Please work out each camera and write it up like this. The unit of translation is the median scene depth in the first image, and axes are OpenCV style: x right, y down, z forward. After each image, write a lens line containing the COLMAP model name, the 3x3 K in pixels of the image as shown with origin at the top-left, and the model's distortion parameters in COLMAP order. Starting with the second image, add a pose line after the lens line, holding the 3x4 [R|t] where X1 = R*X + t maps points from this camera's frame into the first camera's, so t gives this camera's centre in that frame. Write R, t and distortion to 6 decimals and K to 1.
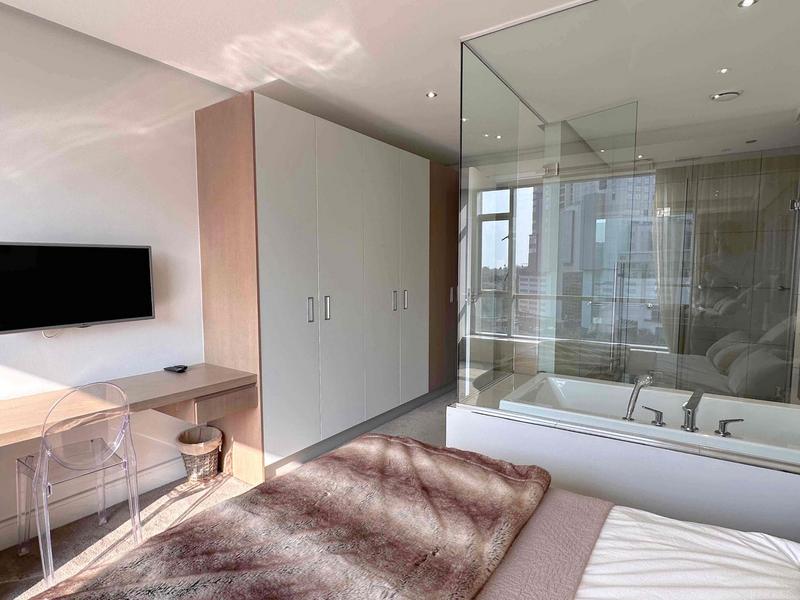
lens RADIAL K [[441.0, 0, 399.0], [0, 441.0, 302.4], [0, 0, 1]] dist [-0.000032, 0.000781]
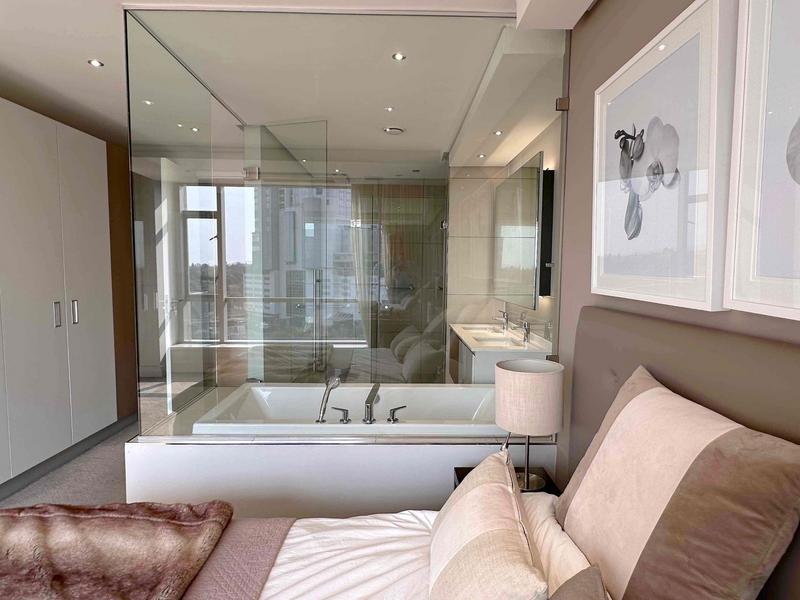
lens RADIAL K [[440.4, 0, 400.0], [0, 440.4, 300.0], [0, 0, 1]] dist [-0.006640, -0.000633]
pose [[0.821231, -0.033238, 0.569627, 0.060855], [0.033556, 0.999387, 0.009938, -0.021066], [-0.569609, 0.010953, 0.821843, 0.016337]]
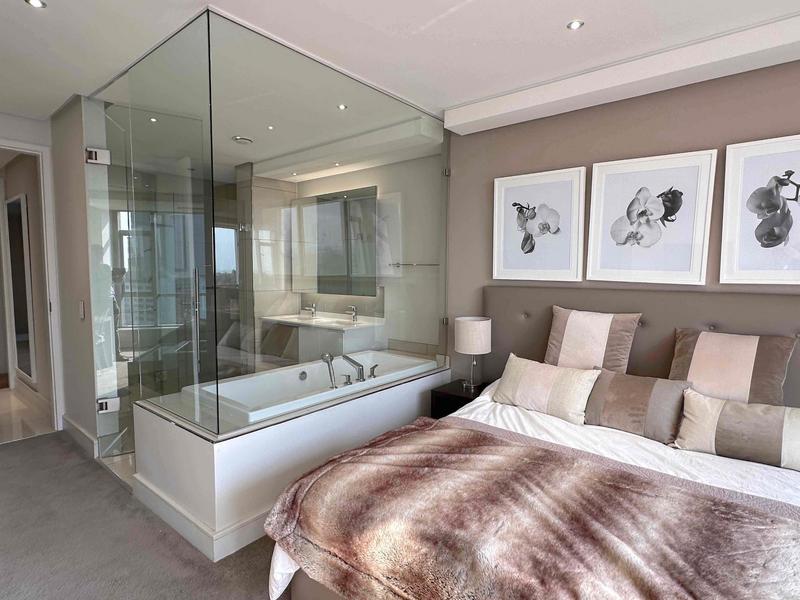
lens RADIAL K [[441.0, 0, 399.0], [0, 441.0, 302.4], [0, 0, 1]] dist [-0.000032, 0.000781]
pose [[0.095582, -0.070318, 0.992935, -0.551639], [0.073481, 0.995279, 0.063411, -0.045389], [-0.992706, 0.066900, 0.100298, 0.463167]]
